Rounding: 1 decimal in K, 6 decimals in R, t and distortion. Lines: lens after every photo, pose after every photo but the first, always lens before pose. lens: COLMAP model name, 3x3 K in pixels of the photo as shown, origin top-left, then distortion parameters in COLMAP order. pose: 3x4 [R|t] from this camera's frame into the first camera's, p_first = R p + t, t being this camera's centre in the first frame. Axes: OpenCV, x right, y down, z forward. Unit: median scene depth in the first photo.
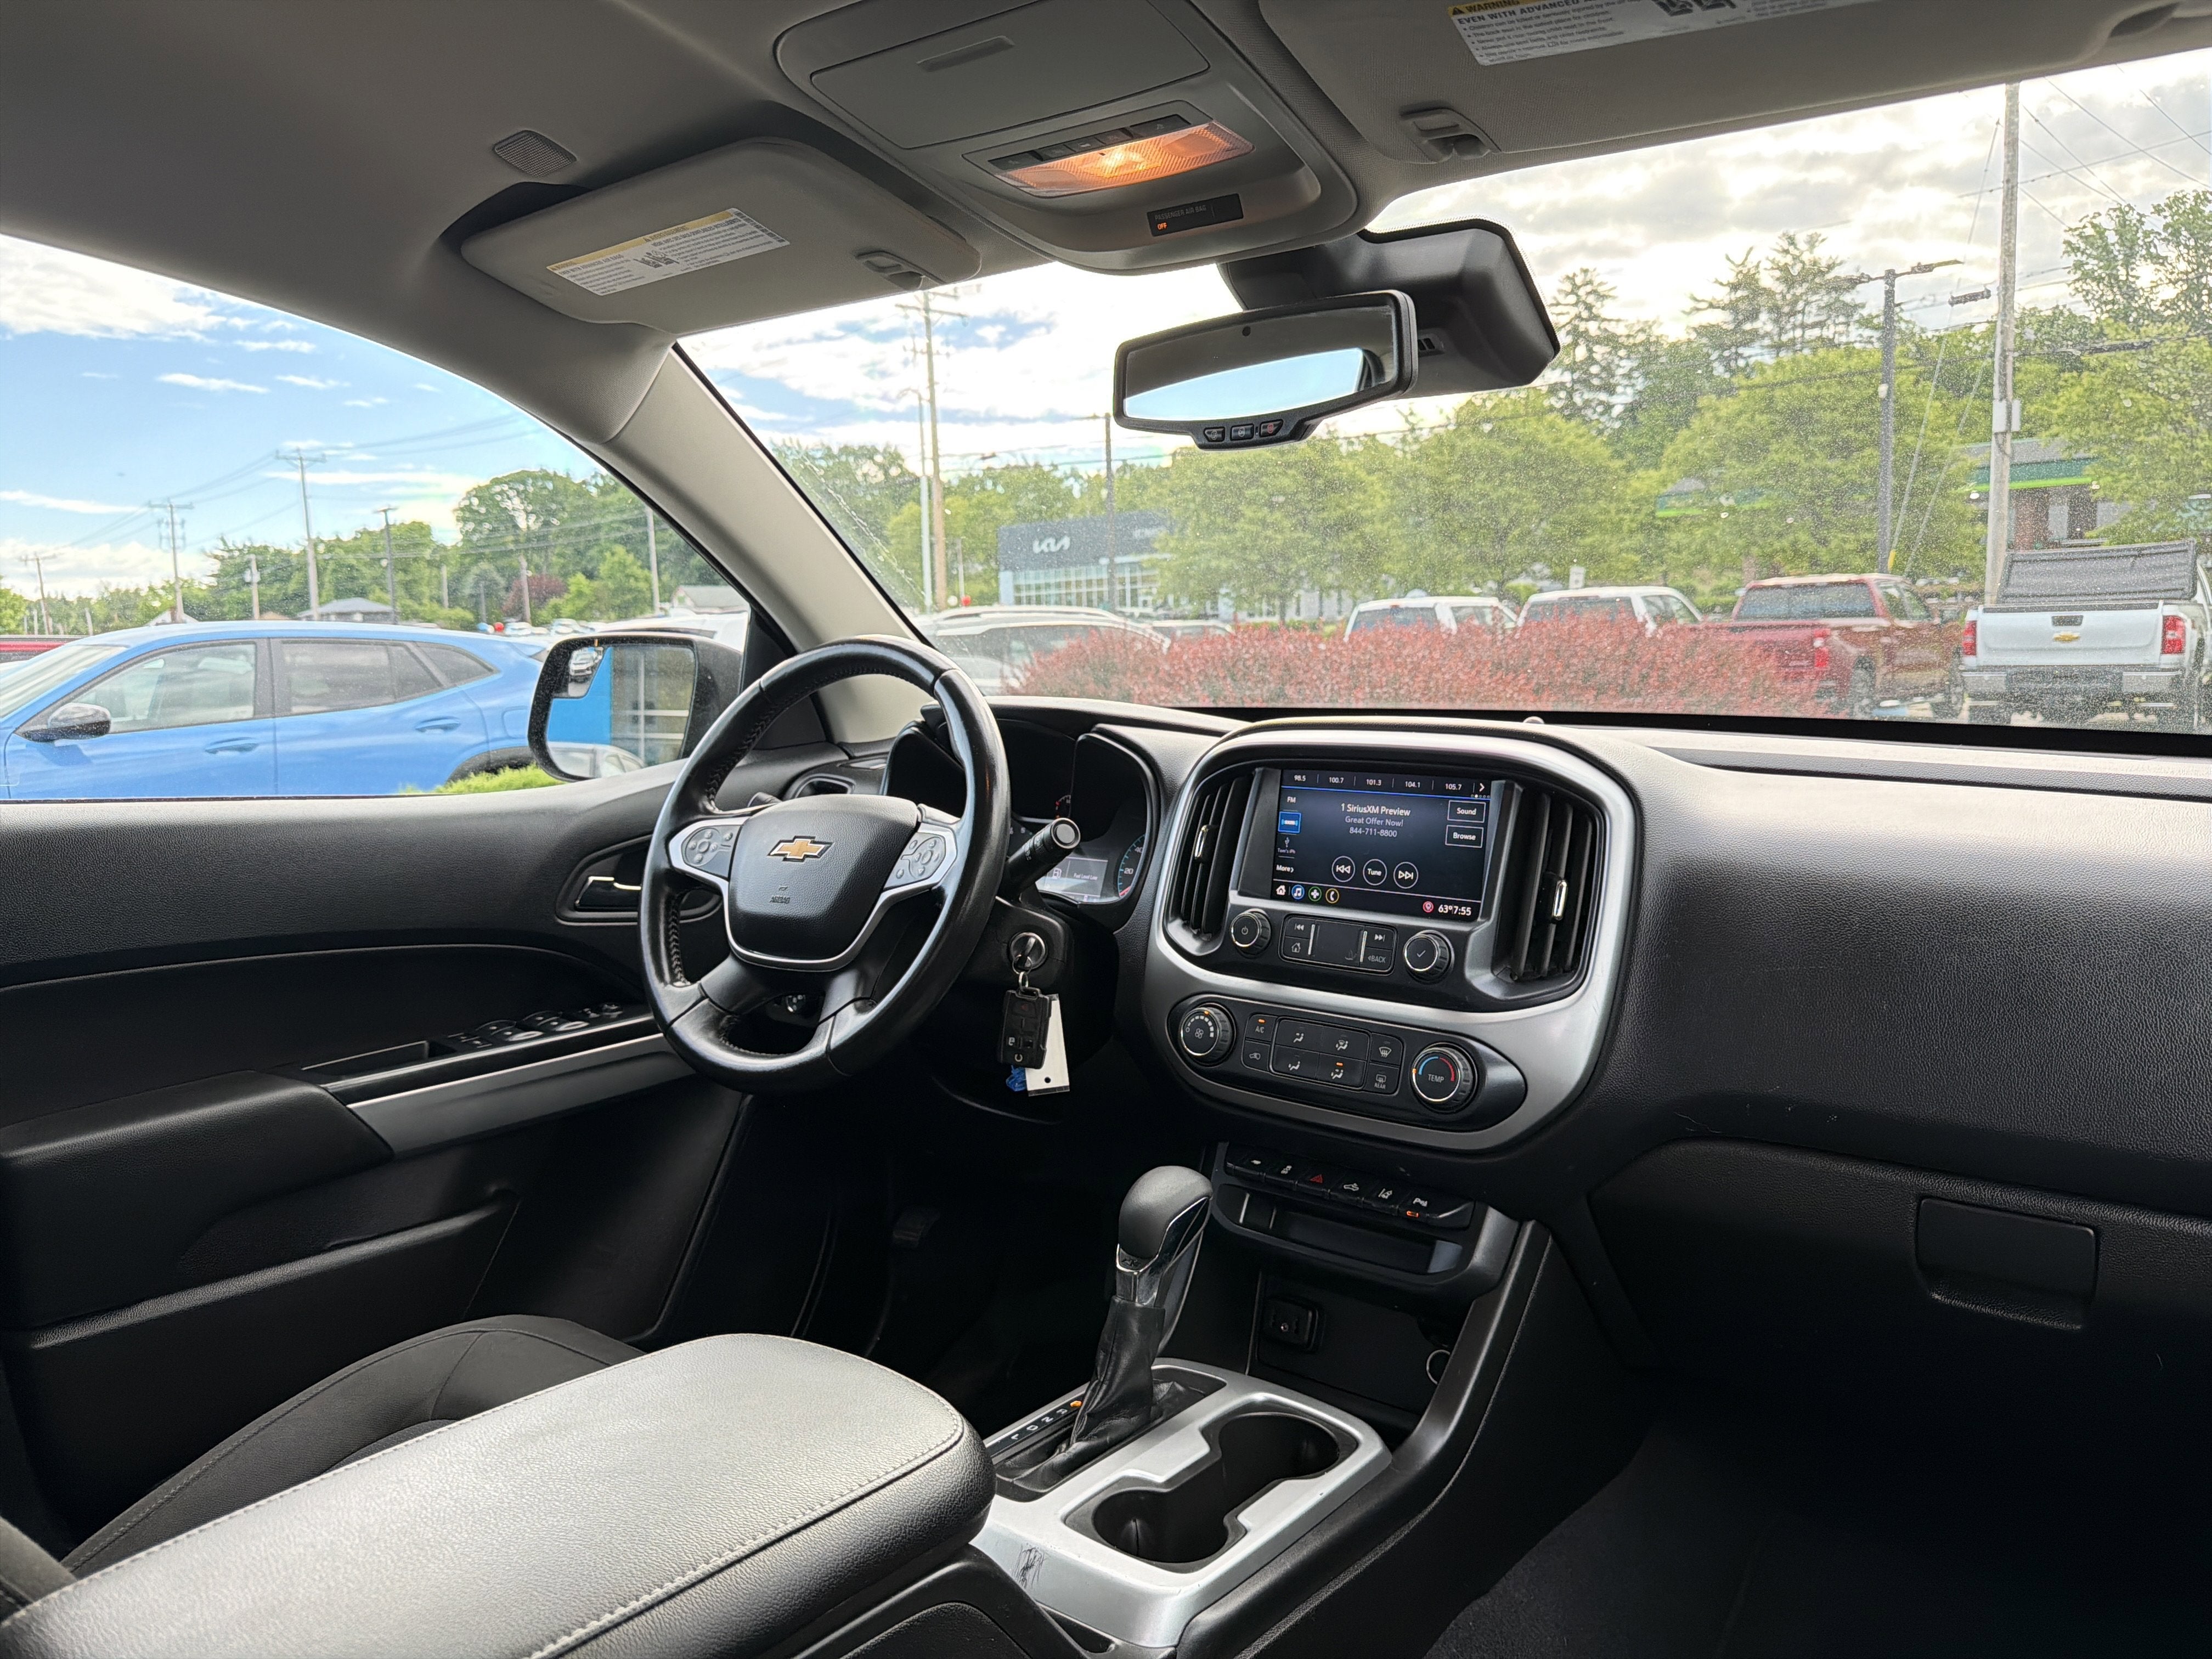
lens RADIAL K [[1560.1, 0, 1072.1], [0, 1560.1, 826.7], [0, 0, 1]] dist [-0.003044, -0.018950]
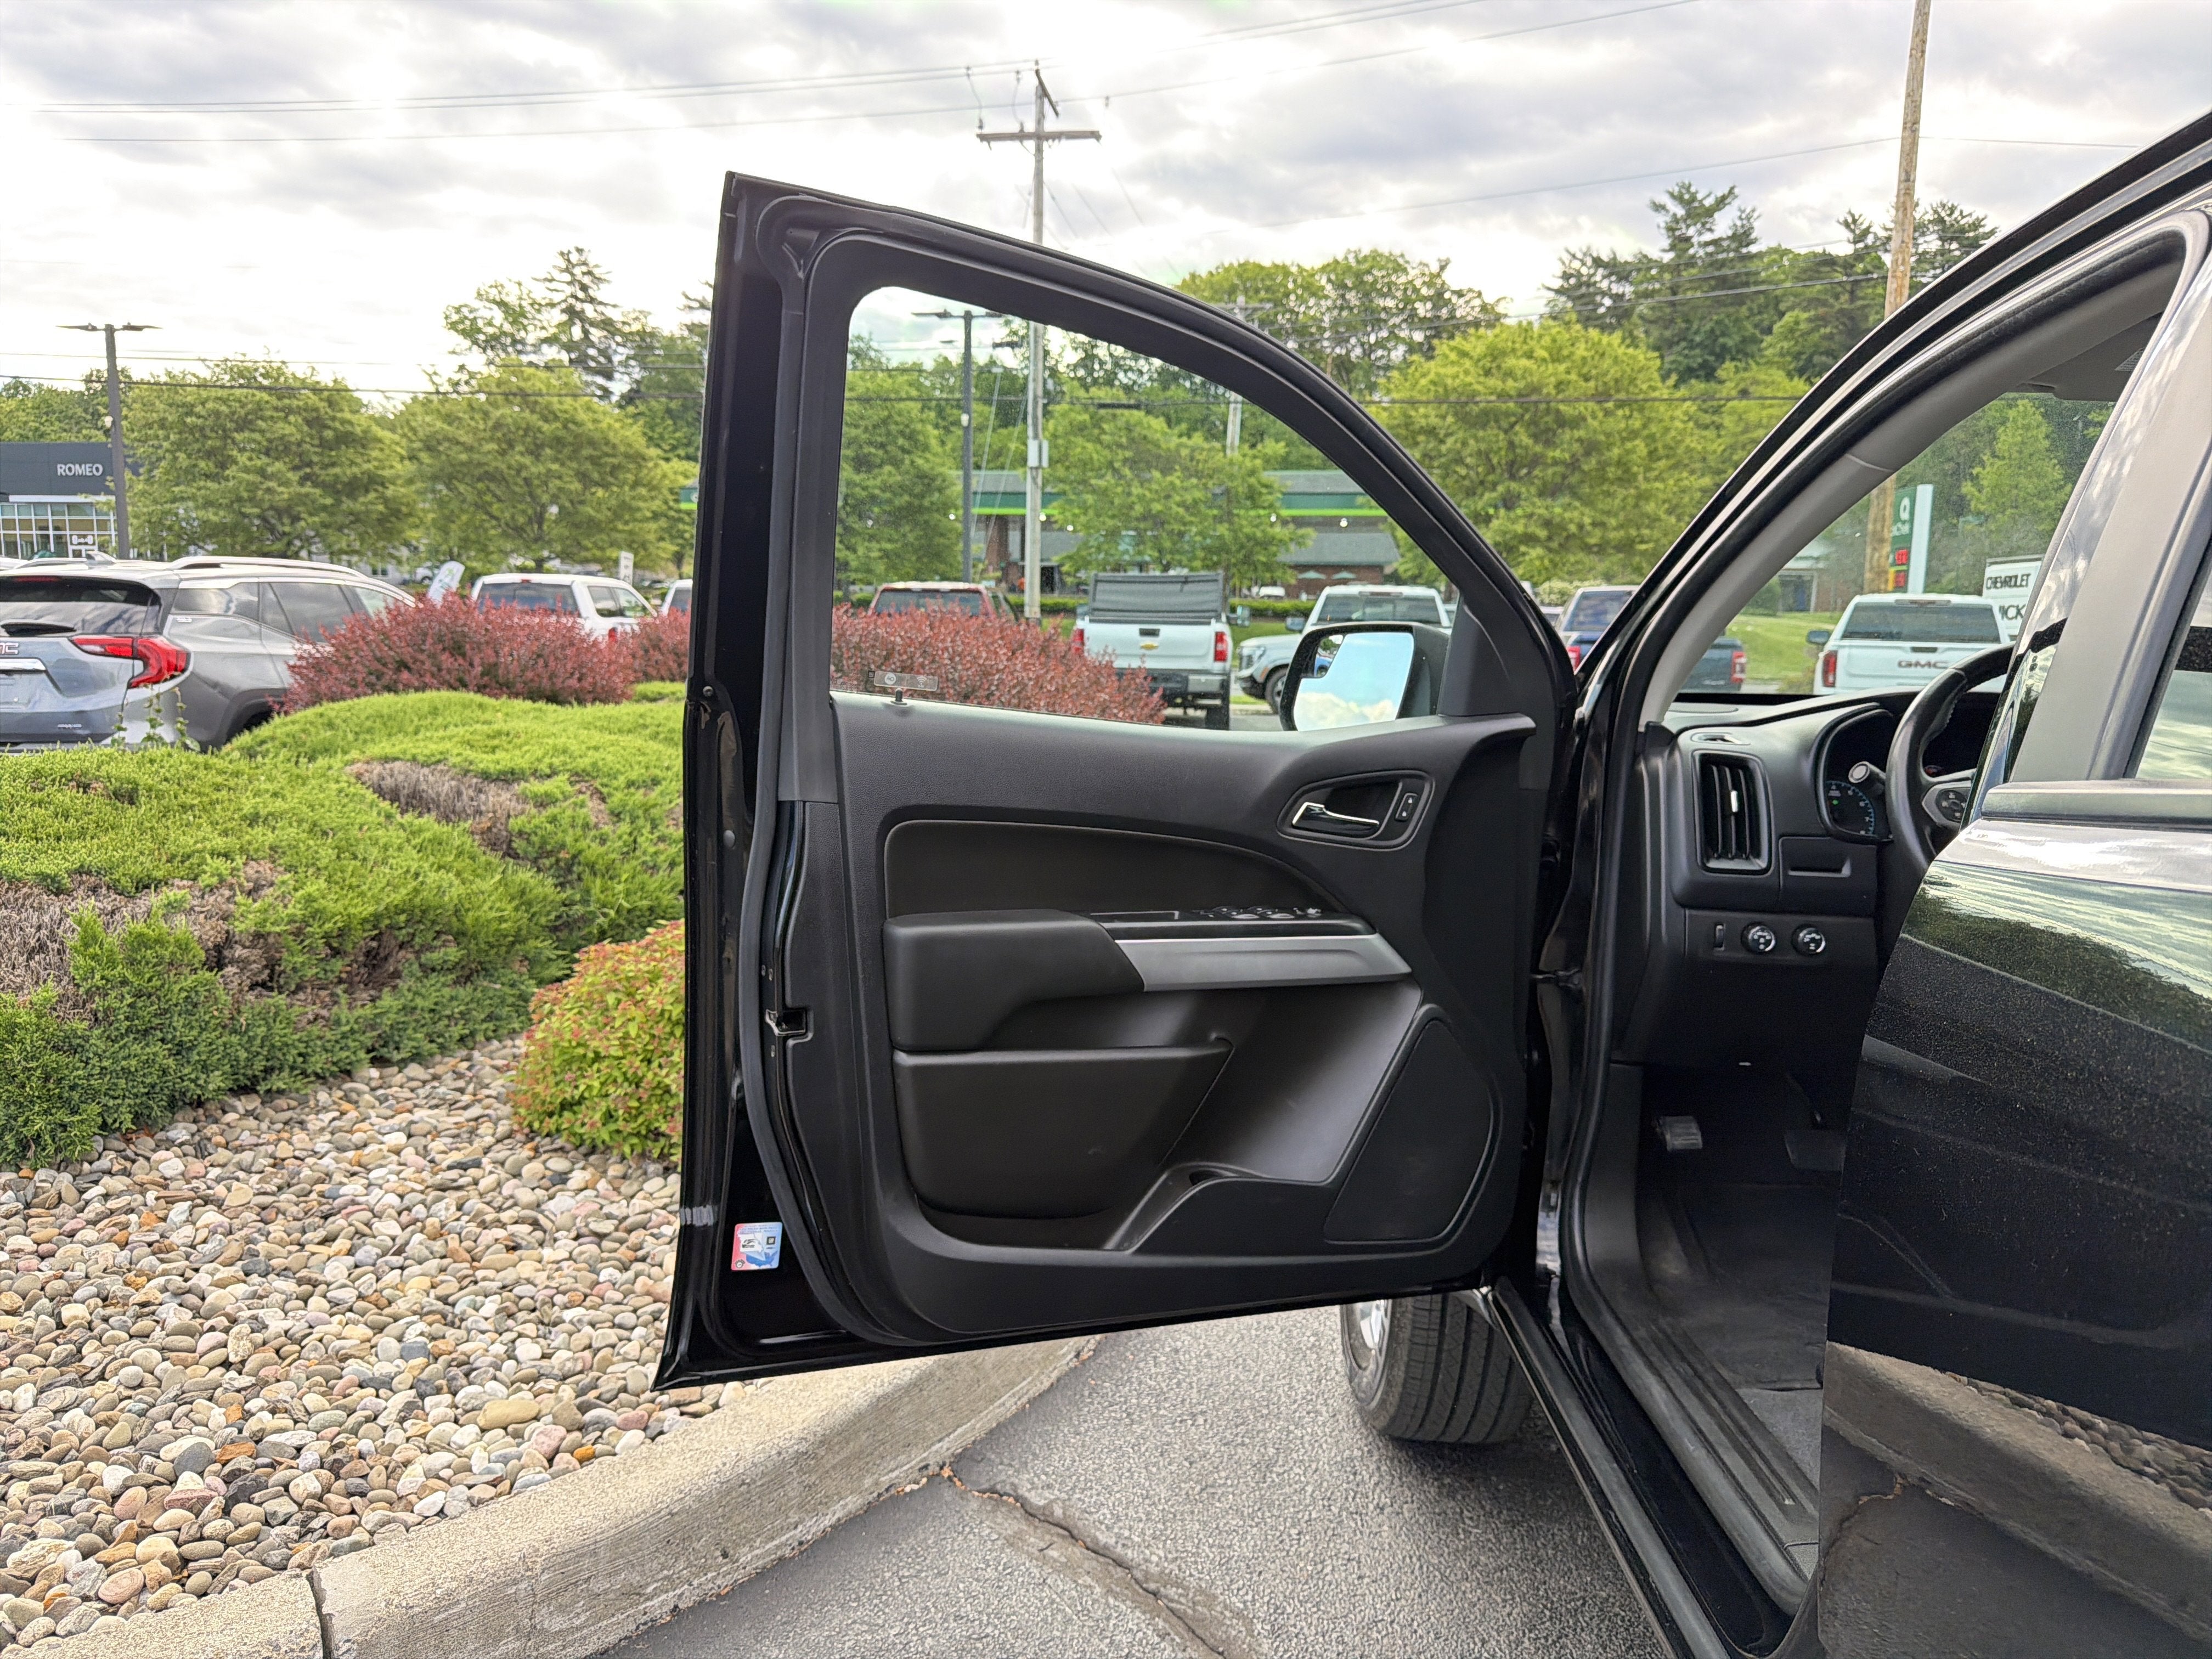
lens RADIAL K [[1560.1, 0, 1100.7], [0, 1560.1, 875.8], [0, 0, 1]] dist [-0.003044, -0.018950]
pose [[0.801542, -0.046492, 0.596128, -0.097497], [0.022621, 0.998617, 0.047467, 0.000131], [-0.597510, -0.024561, 0.801485, 0.023850]]
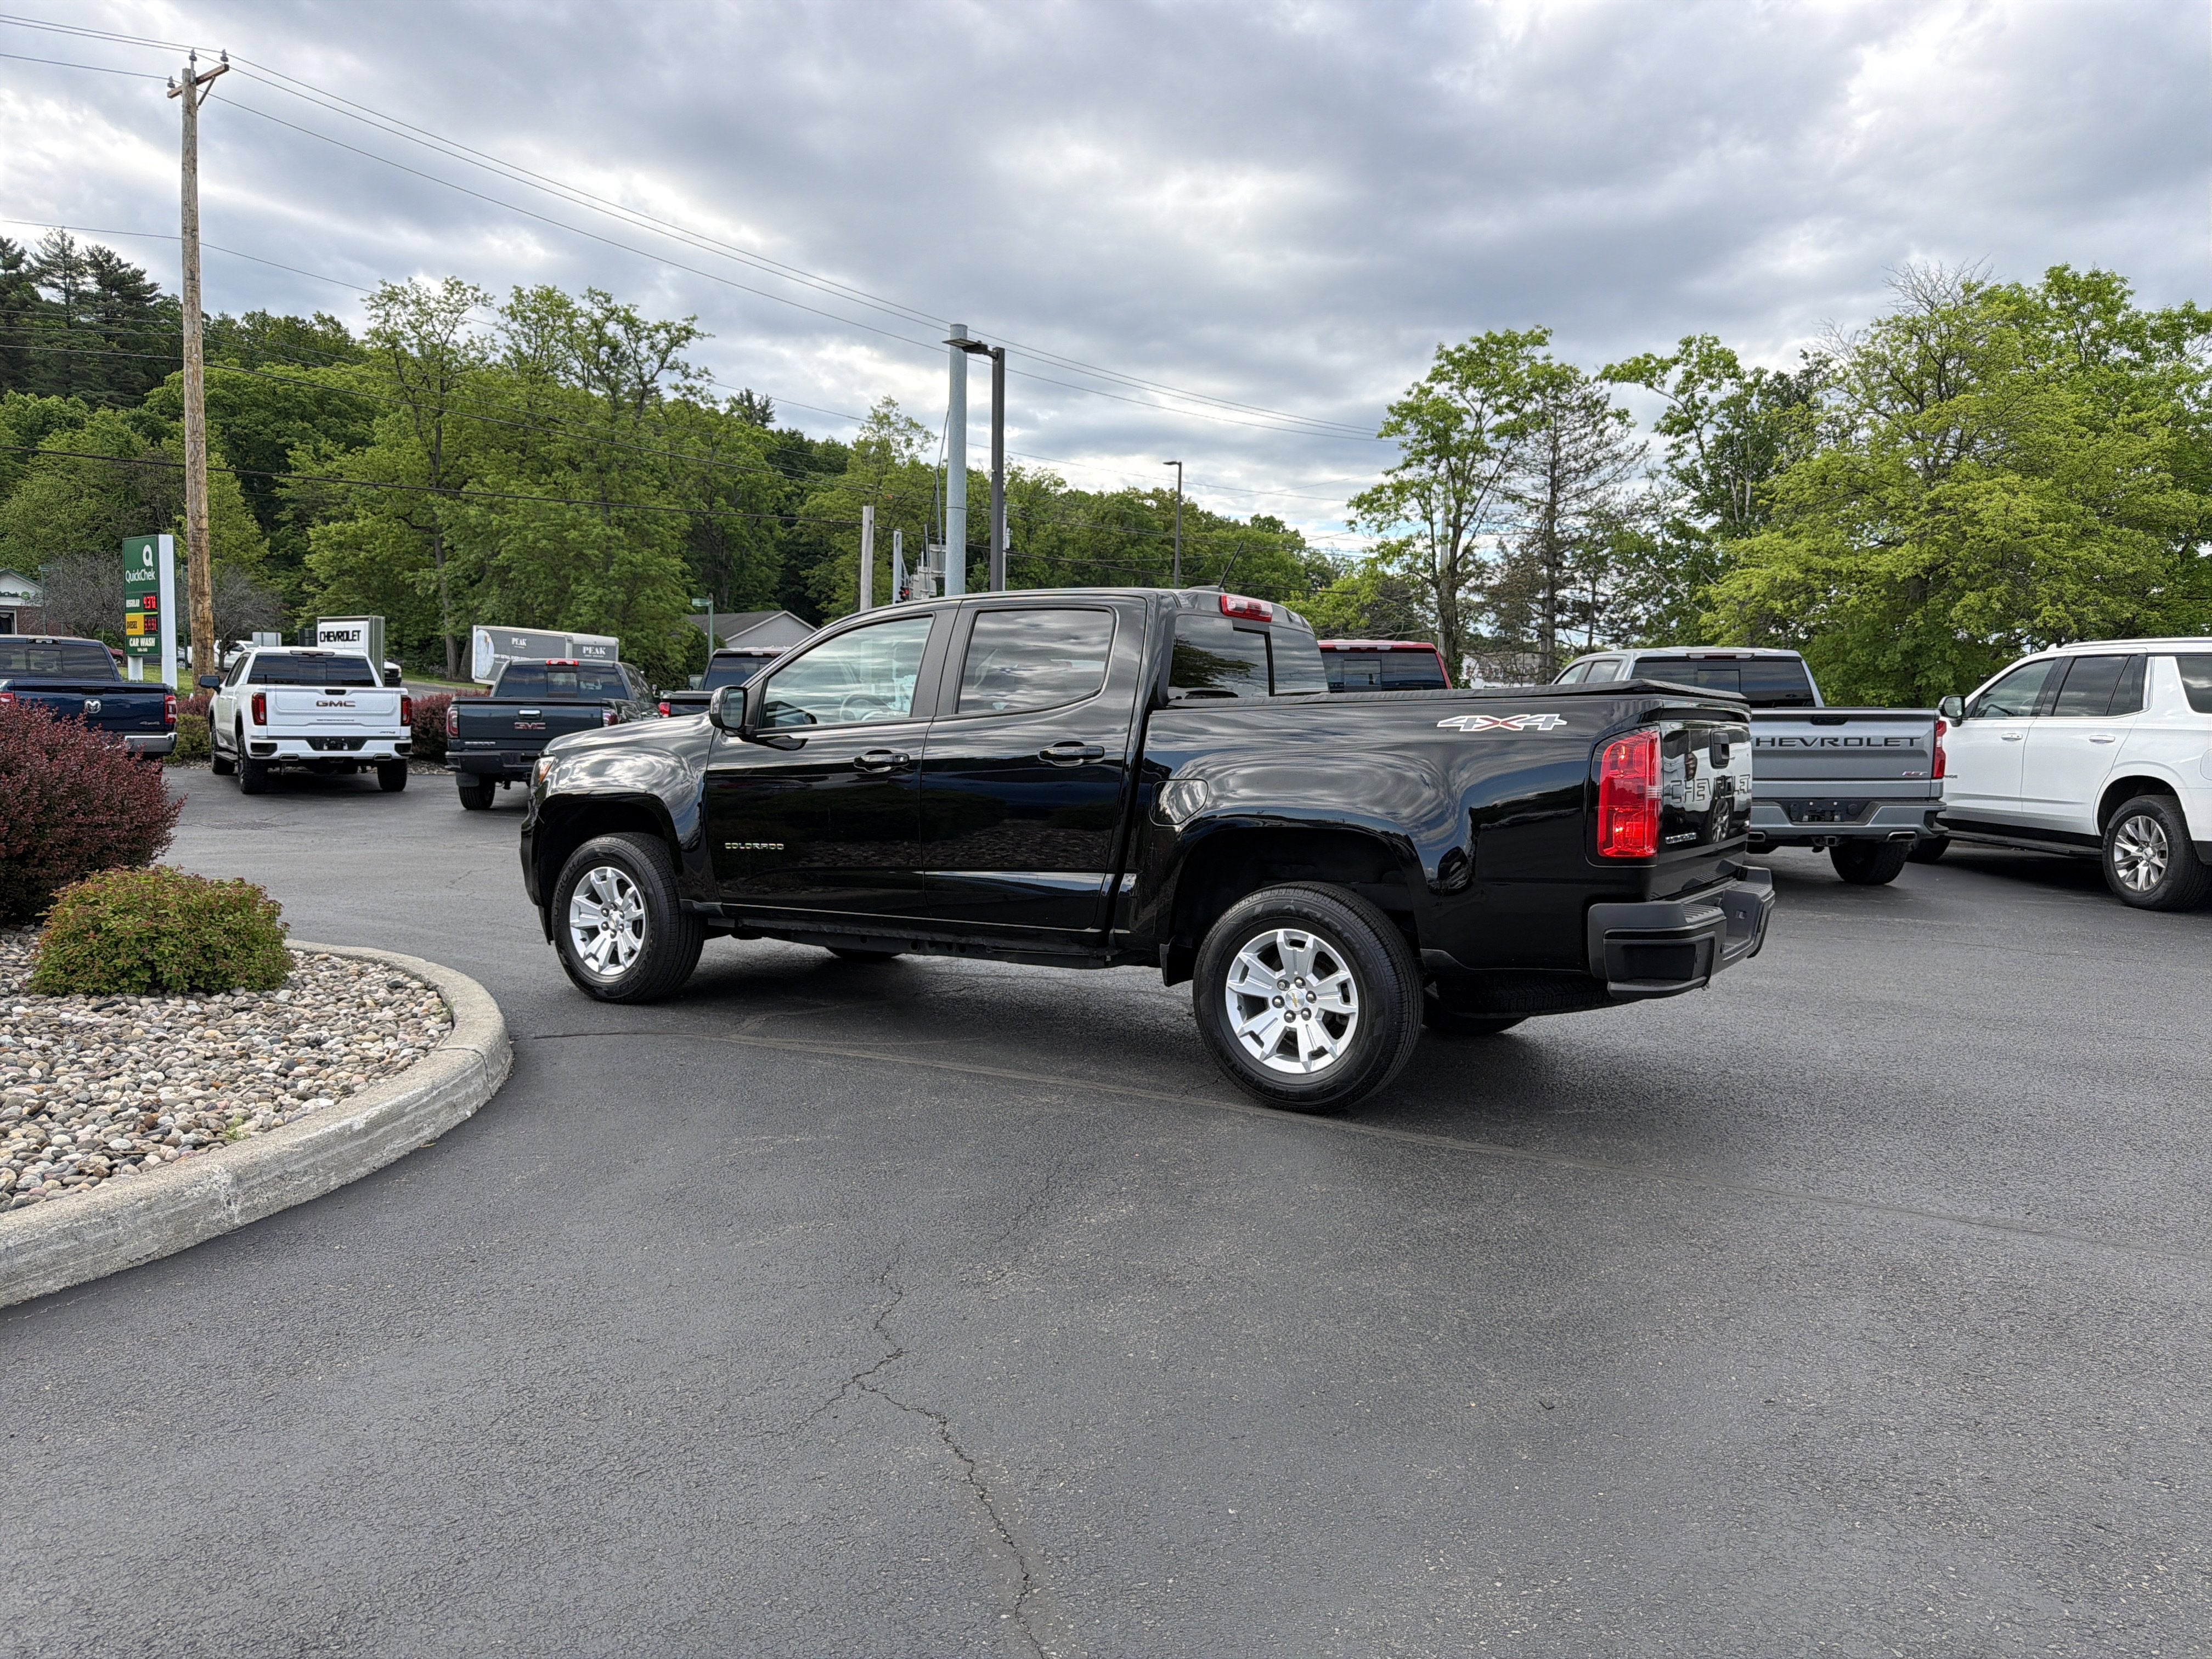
lens RADIAL K [[1560.1, 0, 1116.7], [0, 1560.1, 808.8], [0, 0, 1]] dist [-0.003044, -0.018950]
pose [[-0.129840, -0.033946, 0.990954, -0.328671], [0.095535, 0.994336, 0.046580, 0.007722], [-0.986922, 0.100719, -0.125862, 0.048463]]
